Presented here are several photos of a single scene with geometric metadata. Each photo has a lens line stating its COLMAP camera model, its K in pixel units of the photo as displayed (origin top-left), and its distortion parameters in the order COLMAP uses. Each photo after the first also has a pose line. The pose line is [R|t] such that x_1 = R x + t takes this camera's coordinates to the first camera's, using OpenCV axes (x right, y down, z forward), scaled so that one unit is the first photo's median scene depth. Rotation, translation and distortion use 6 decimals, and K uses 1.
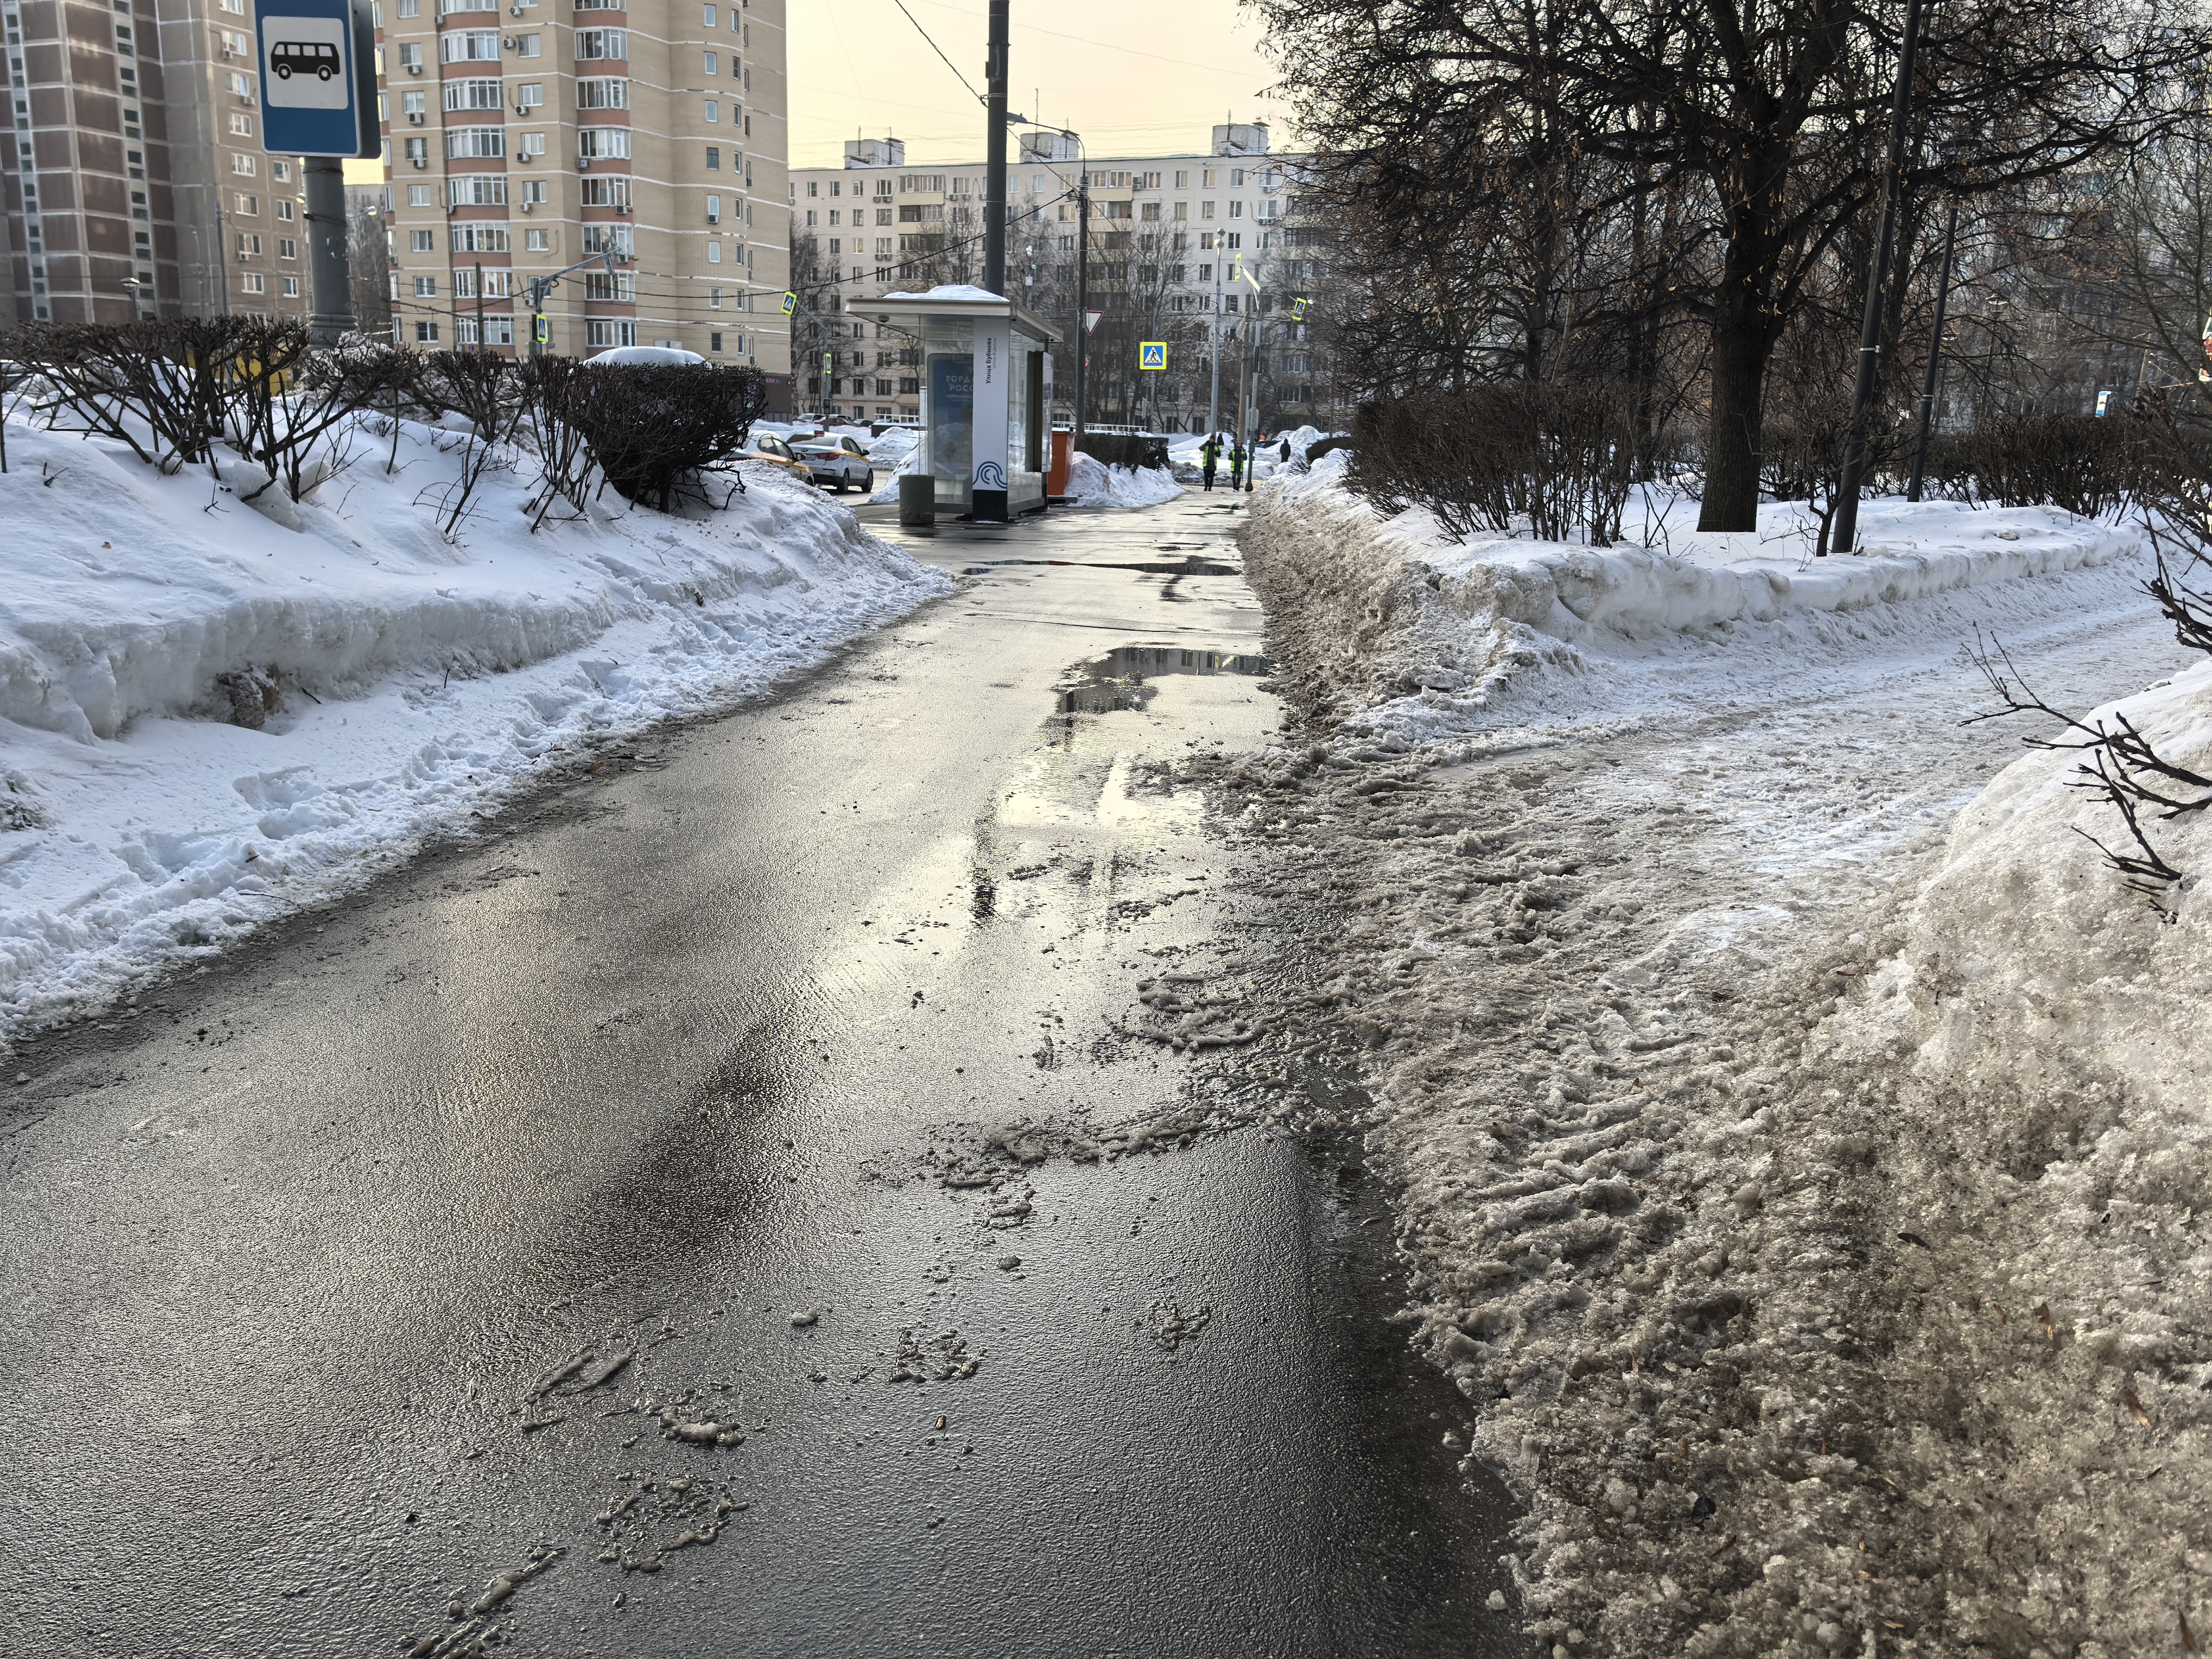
lens RADIAL K [[1760.3, 0, 1106.0], [0, 1760.3, 829.5], [0, 0, 1]] dist [0.110200, -0.092332]
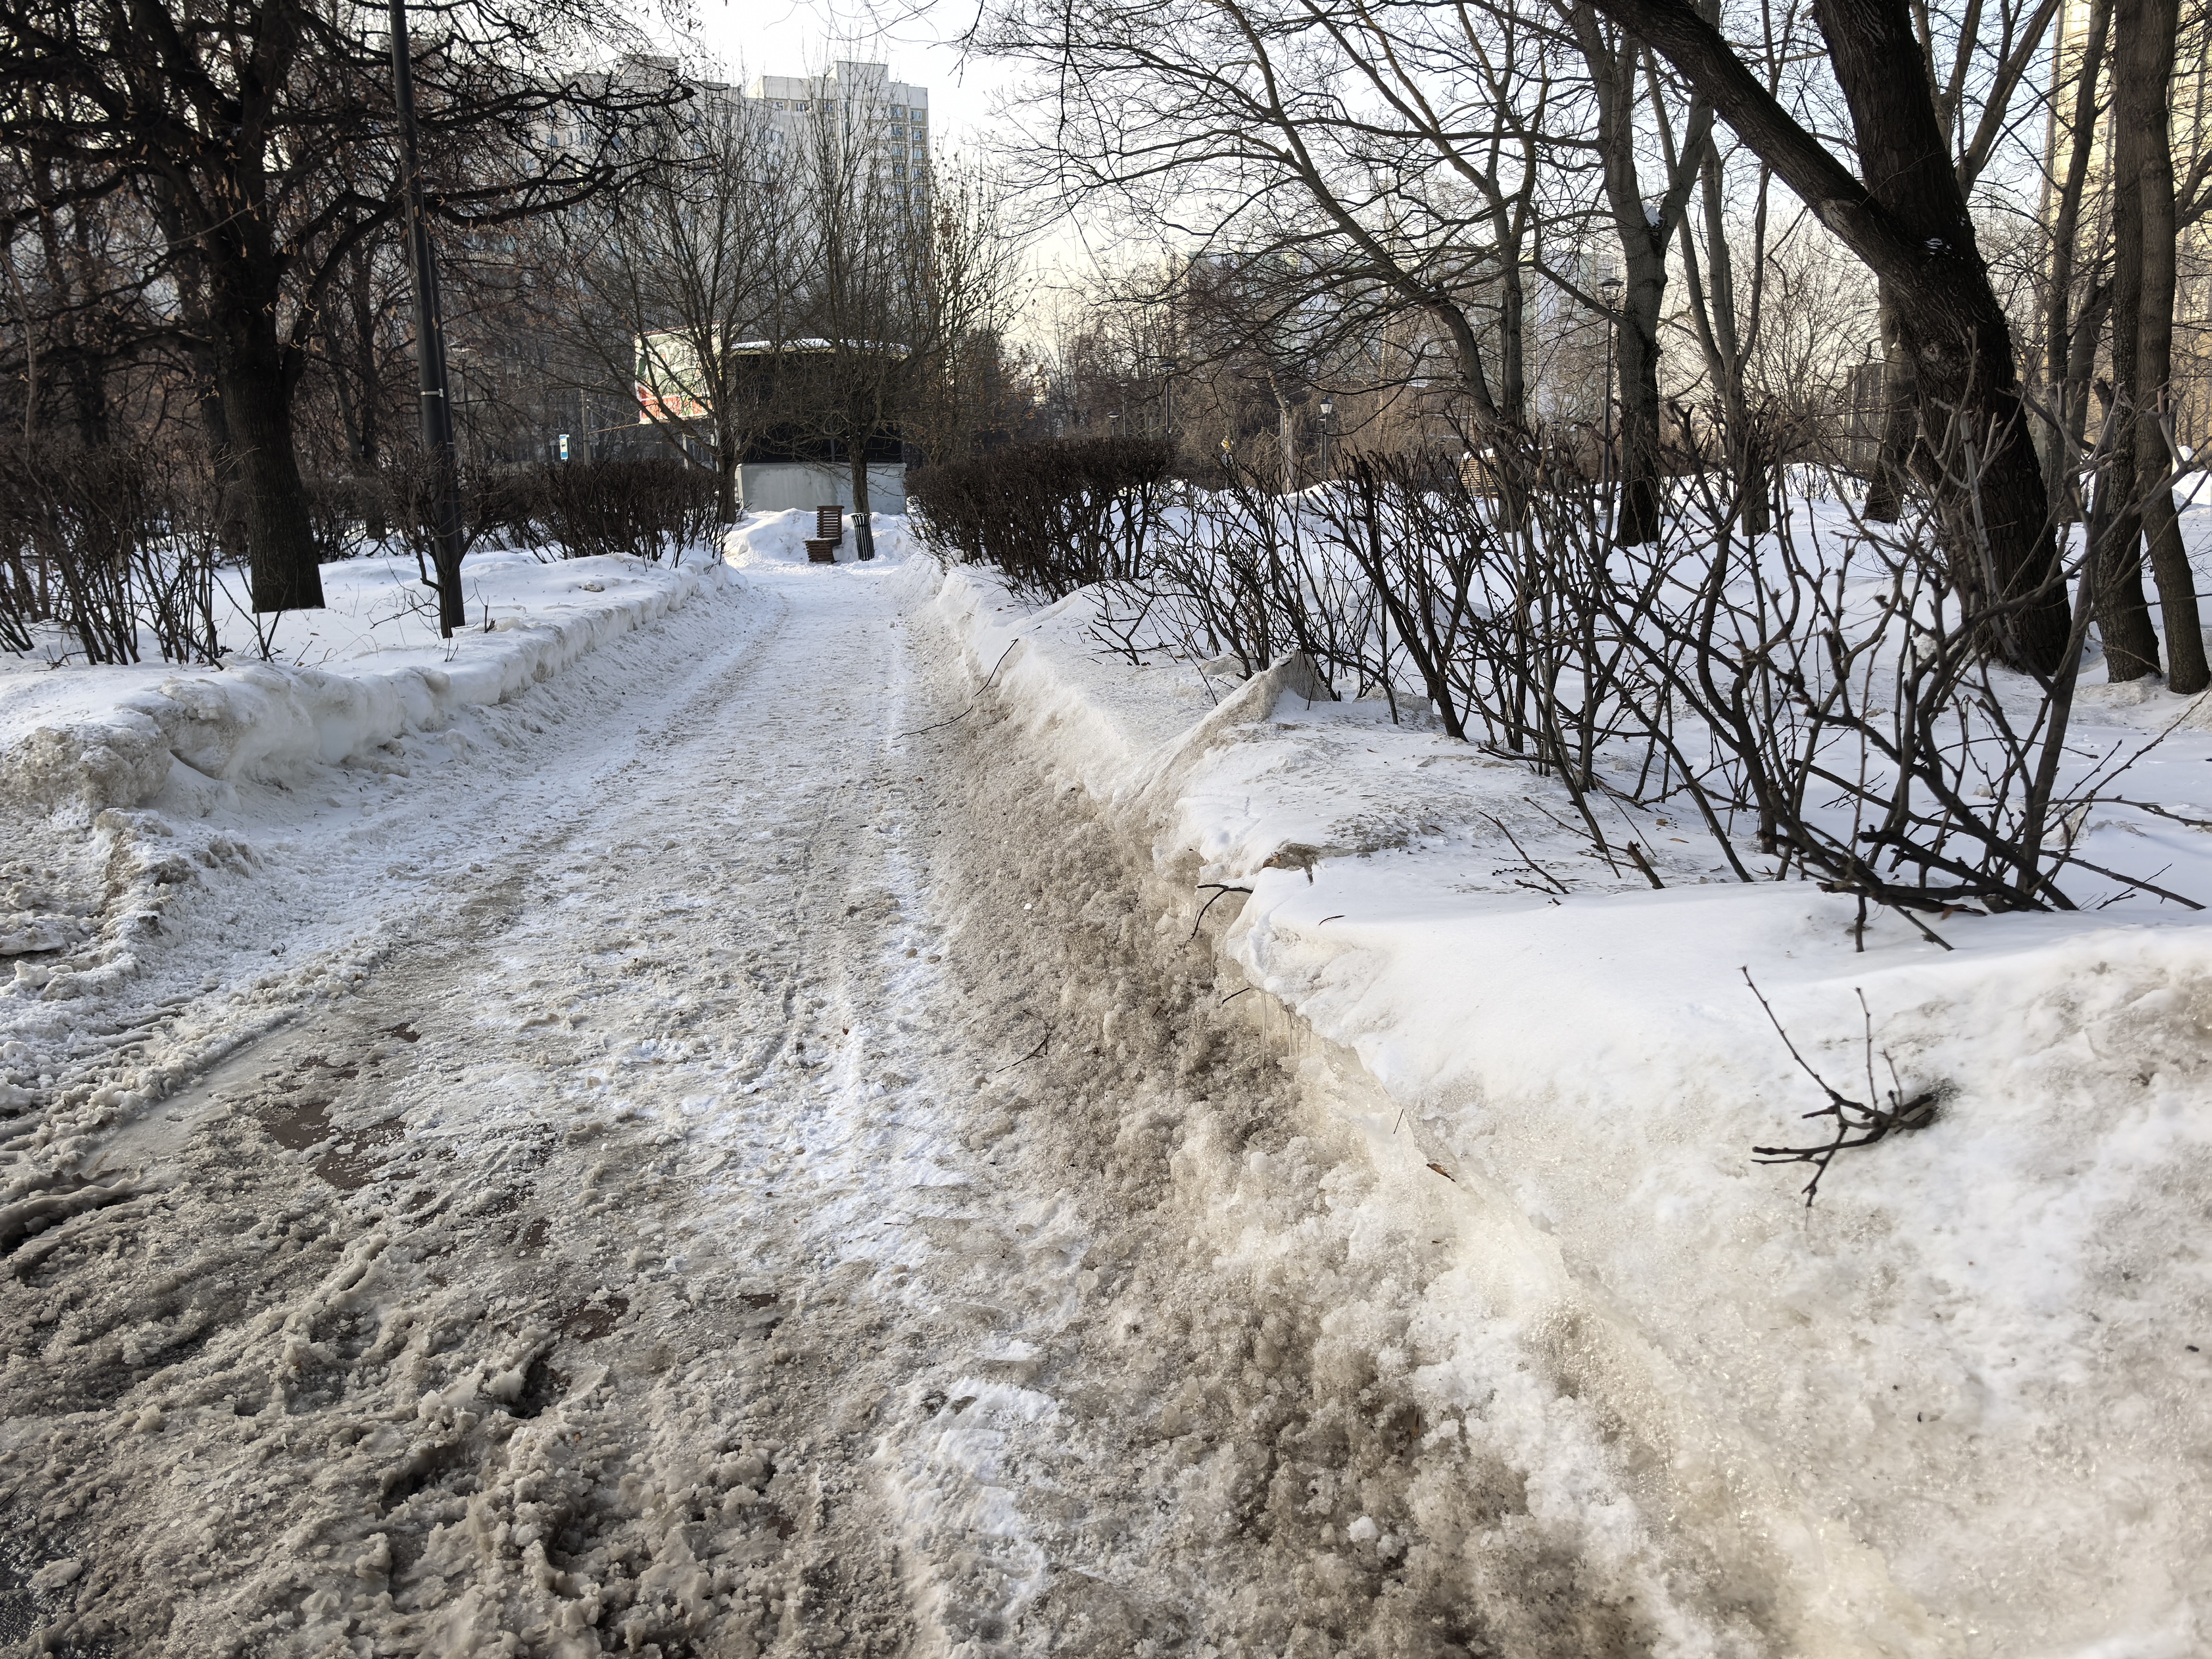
lens RADIAL K [[1712.8, 0, 1106.0], [0, 1712.8, 829.5], [0, 0, 1]] dist [0.003890, -0.046241]
pose [[0.676827, -0.196650, 0.709389, 0.030279], [0.206588, 0.975674, 0.073361, -0.081909], [-0.706559, 0.096899, 0.700988, 0.315679]]
